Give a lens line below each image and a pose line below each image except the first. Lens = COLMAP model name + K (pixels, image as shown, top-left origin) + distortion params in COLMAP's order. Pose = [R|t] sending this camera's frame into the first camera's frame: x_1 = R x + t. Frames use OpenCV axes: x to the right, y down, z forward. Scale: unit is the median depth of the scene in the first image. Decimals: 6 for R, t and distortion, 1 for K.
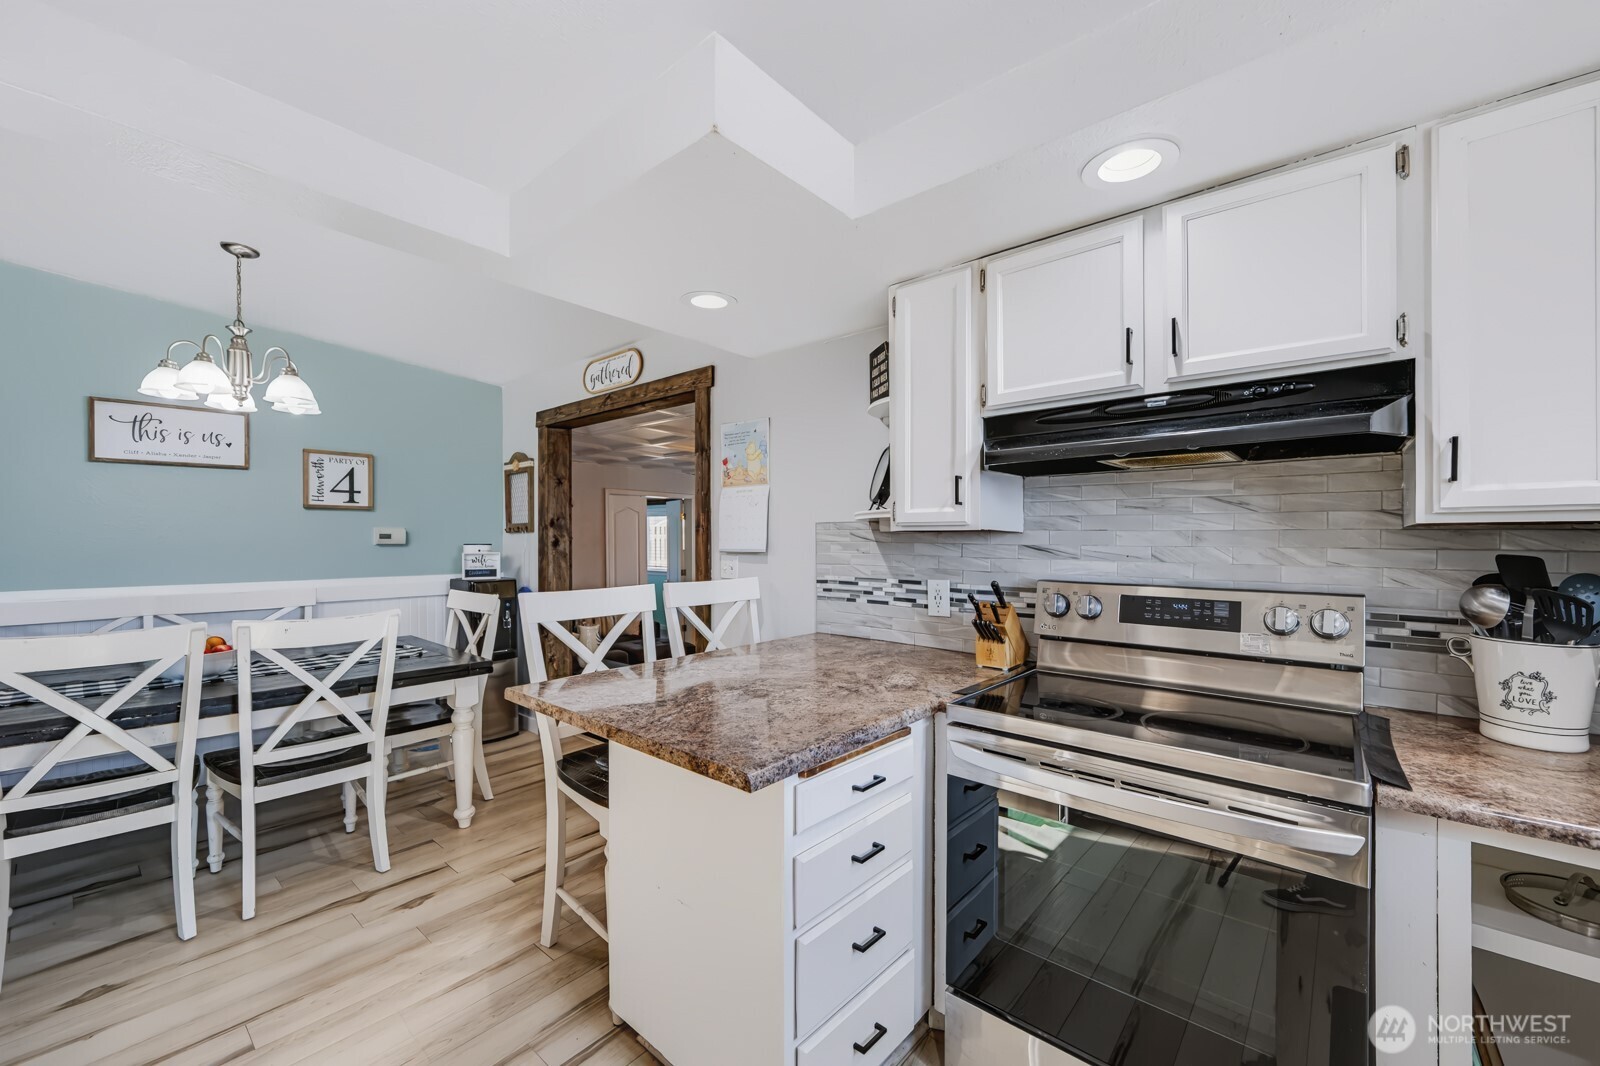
lens RADIAL K [[642.4, 0, 818.8], [0, 642.4, 542.6], [0, 0, 1]] dist [-0.003630, 0.000550]
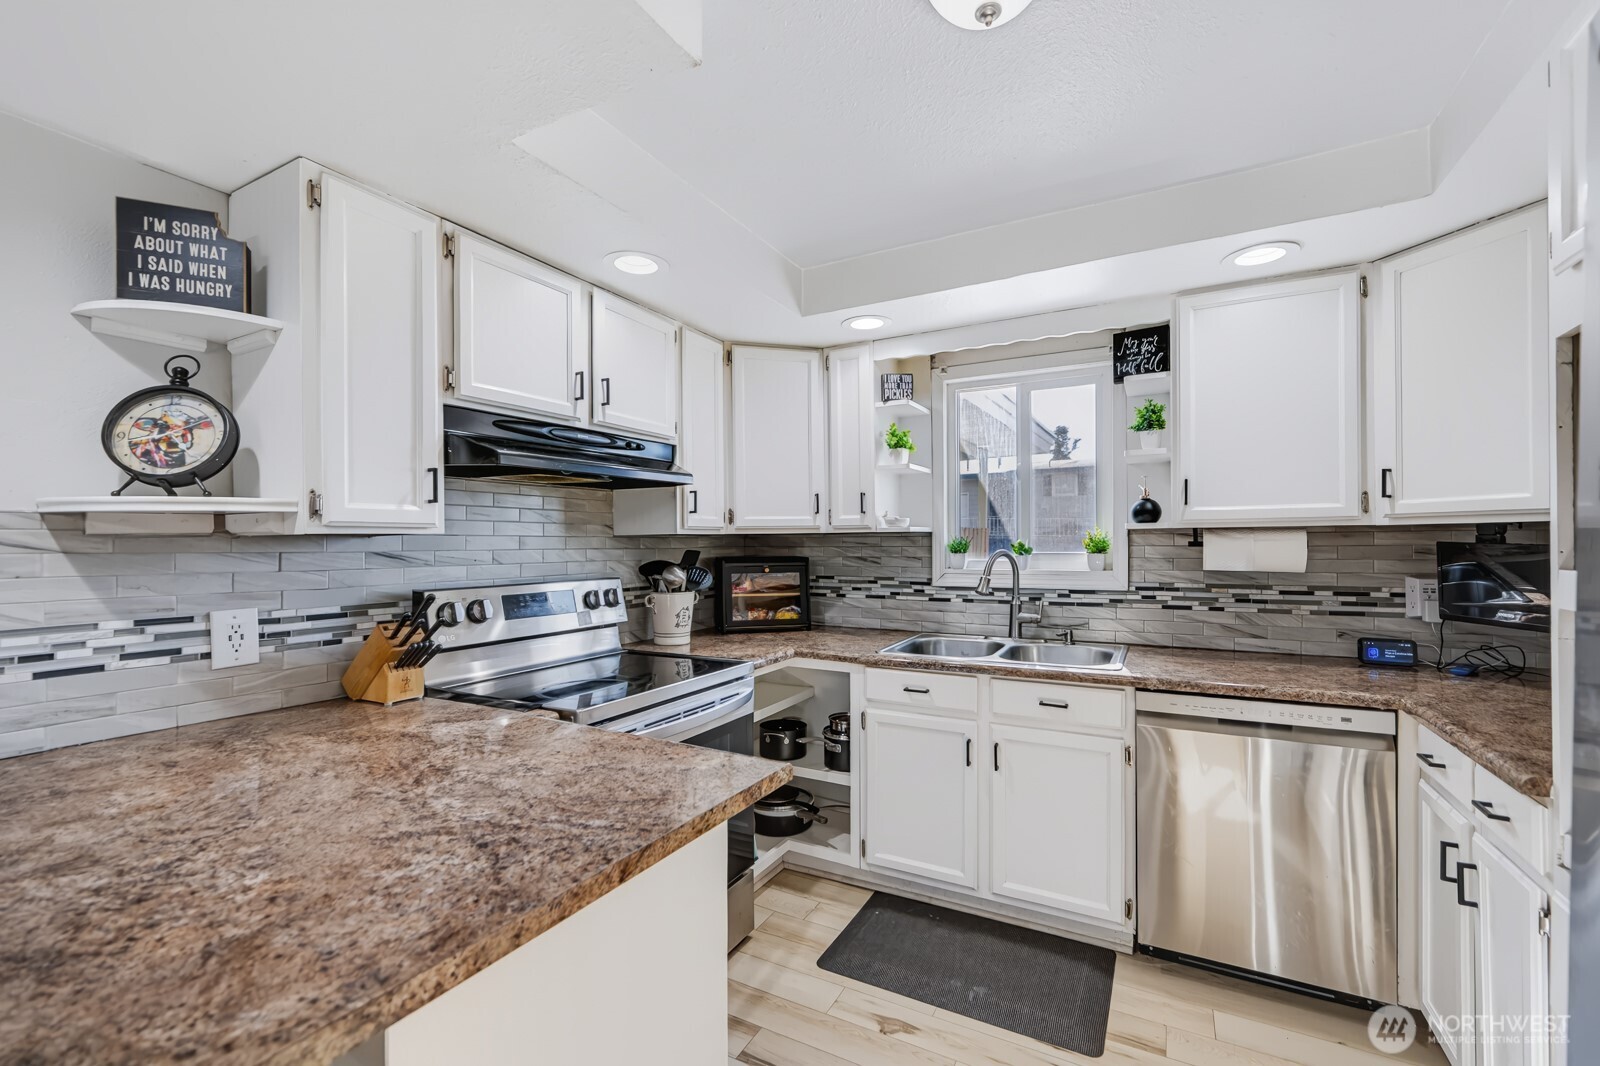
lens RADIAL K [[679.9, 0, 792.7], [0, 679.9, 538.9], [0, 0, 1]] dist [0.001615, 0.001031]
pose [[-0.191735, 0.002330, 0.981444, -0.463913], [0.012235, 0.999925, 0.000016, -0.004634], [-0.981370, 0.012011, -0.191749, 0.458541]]
